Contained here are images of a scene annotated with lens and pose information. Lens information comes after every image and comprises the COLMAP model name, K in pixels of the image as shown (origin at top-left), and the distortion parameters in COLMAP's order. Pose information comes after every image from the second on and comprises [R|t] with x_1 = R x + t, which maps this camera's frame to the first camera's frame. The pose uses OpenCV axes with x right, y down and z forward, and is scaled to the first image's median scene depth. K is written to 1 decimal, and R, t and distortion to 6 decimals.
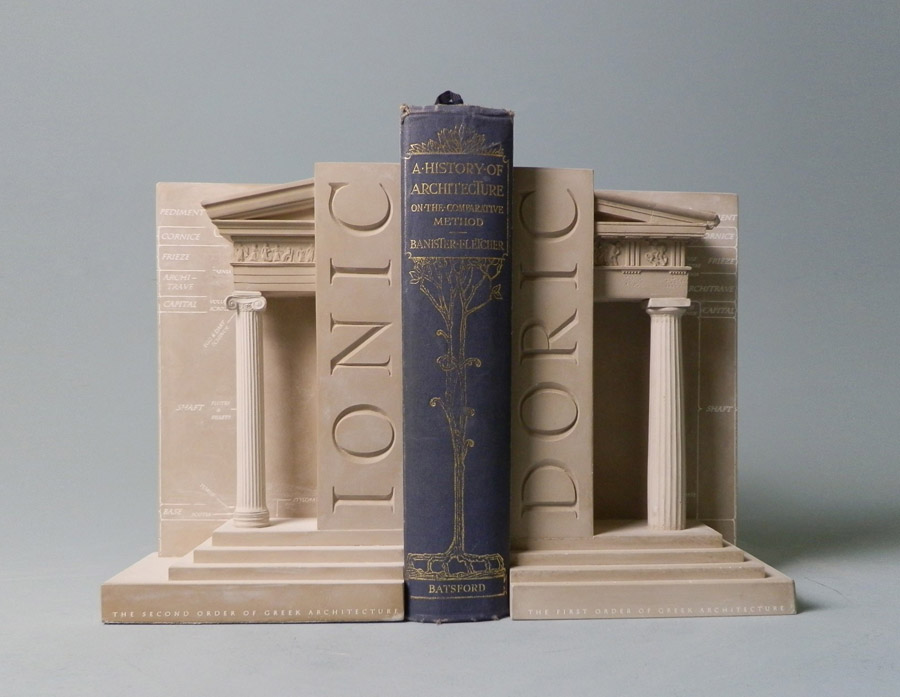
lens RADIAL K [[908.2, 0, 492.4], [0, 908.2, 380.9], [0, 0, 1]] dist [0.014123, 0.000000]
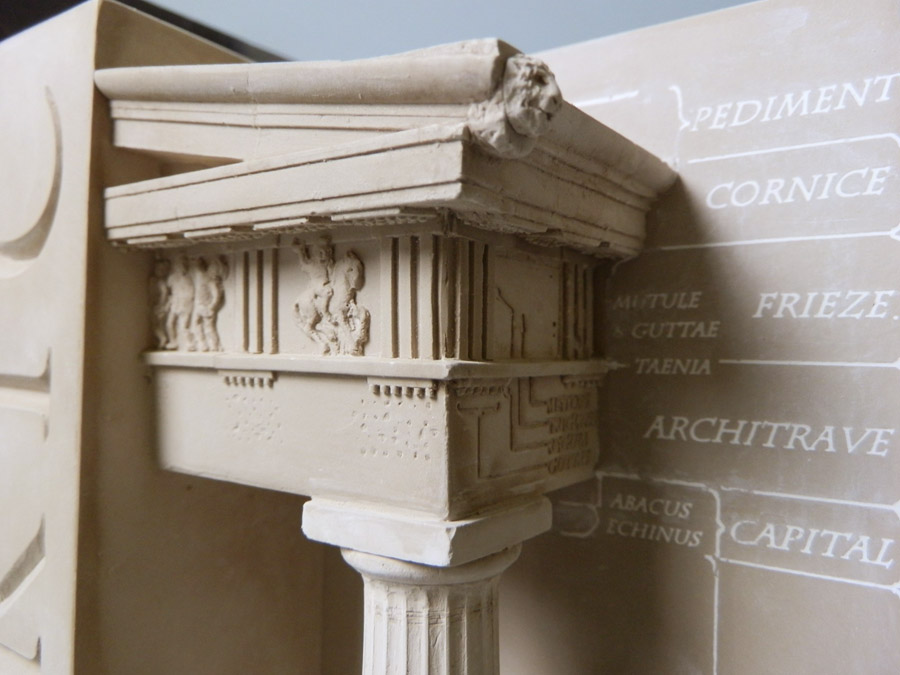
lens RADIAL K [[757.1, 0, 452.5], [0, 757.1, 331.7], [0, 0, 1]] dist [0.009901, -0.021003]
pose [[0.775672, -0.009385, -0.631067, 0.342803], [-0.029551, 0.998253, -0.051167, -0.132221], [0.630444, 0.058337, 0.774039, 0.940306]]
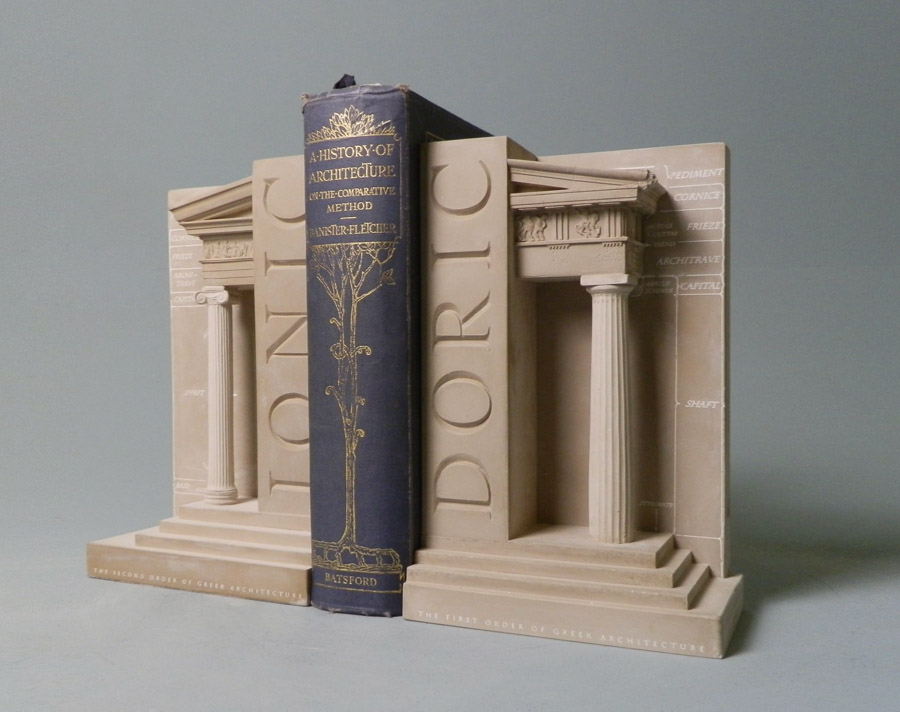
lens RADIAL K [[951.6, 0, 403.1], [0, 951.6, 383.9], [0, 0, 1]] dist [0.037210, 0.000000]
pose [[0.875993, 0.009588, -0.482229, 0.501329], [-0.004965, 0.999929, 0.010863, 0.004357], [0.482299, -0.007121, 0.875978, 0.122275]]
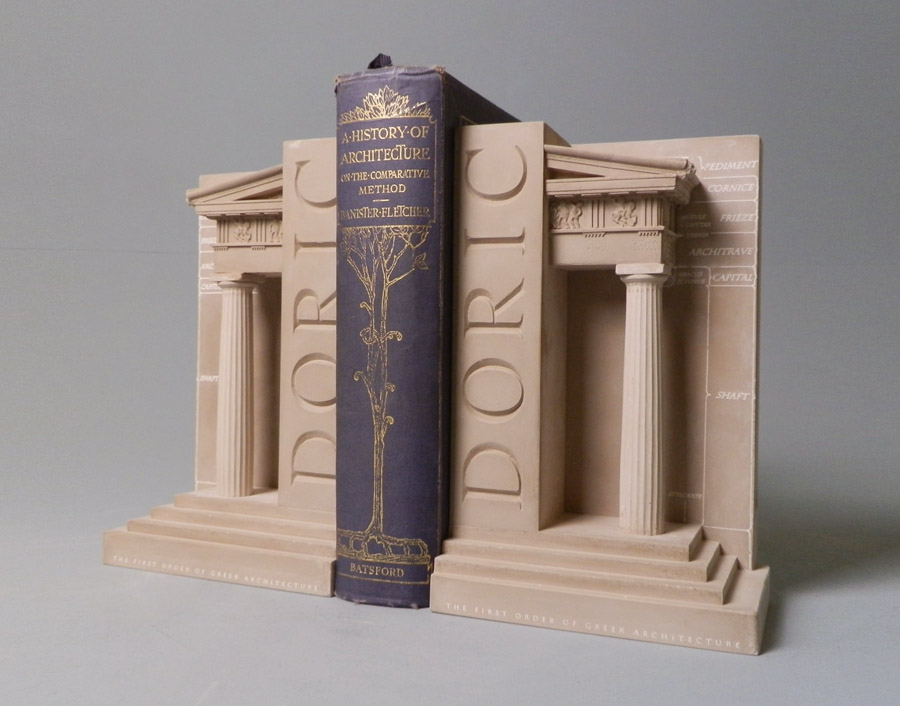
lens RADIAL K [[898.7, 0, 451.6], [0, 898.7, 361.0], [0, 0, 1]] dist [0.016505, 0.000000]
pose [[0.898906, 0.020766, -0.437648, 0.439766], [-0.021480, 0.999764, 0.003321, 0.001687], [0.437614, 0.006416, 0.899140, 0.174099]]
